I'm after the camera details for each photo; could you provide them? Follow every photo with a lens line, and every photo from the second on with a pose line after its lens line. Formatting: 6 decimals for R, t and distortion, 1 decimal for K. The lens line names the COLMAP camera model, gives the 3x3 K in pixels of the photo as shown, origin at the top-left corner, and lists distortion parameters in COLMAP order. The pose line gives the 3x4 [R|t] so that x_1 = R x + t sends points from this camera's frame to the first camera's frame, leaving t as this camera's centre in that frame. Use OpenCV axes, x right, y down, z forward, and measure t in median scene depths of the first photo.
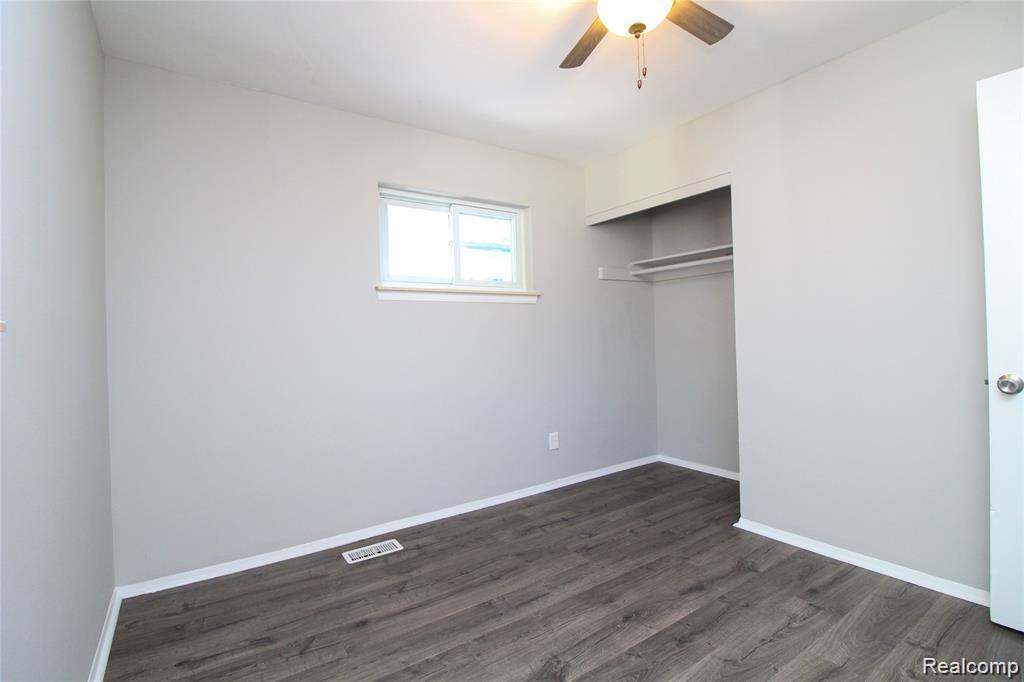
lens RADIAL K [[474.4, 0, 504.3], [0, 474.4, 331.2], [0, 0, 1]] dist [0.000674, -0.013116]
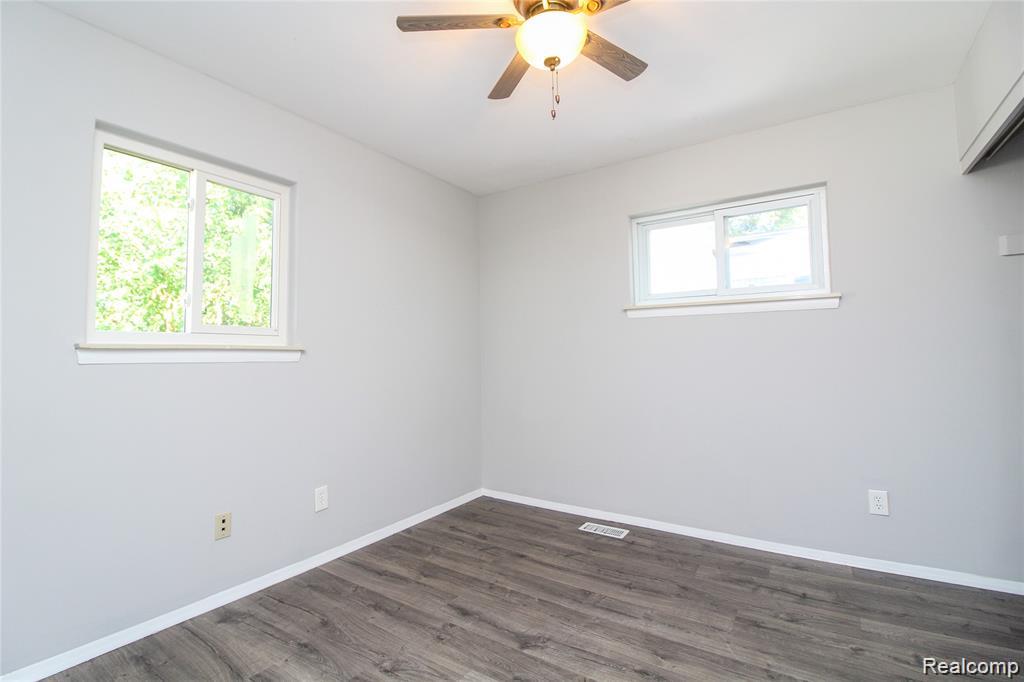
lens RADIAL K [[474.4, 0, 504.3], [0, 474.4, 331.2], [0, 0, 1]] dist [0.000674, -0.013116]
pose [[0.378036, -0.023537, -0.925492, 0.793060], [0.009376, 0.999723, -0.021595, -0.015091], [0.925744, -0.000513, 0.378152, 0.335050]]
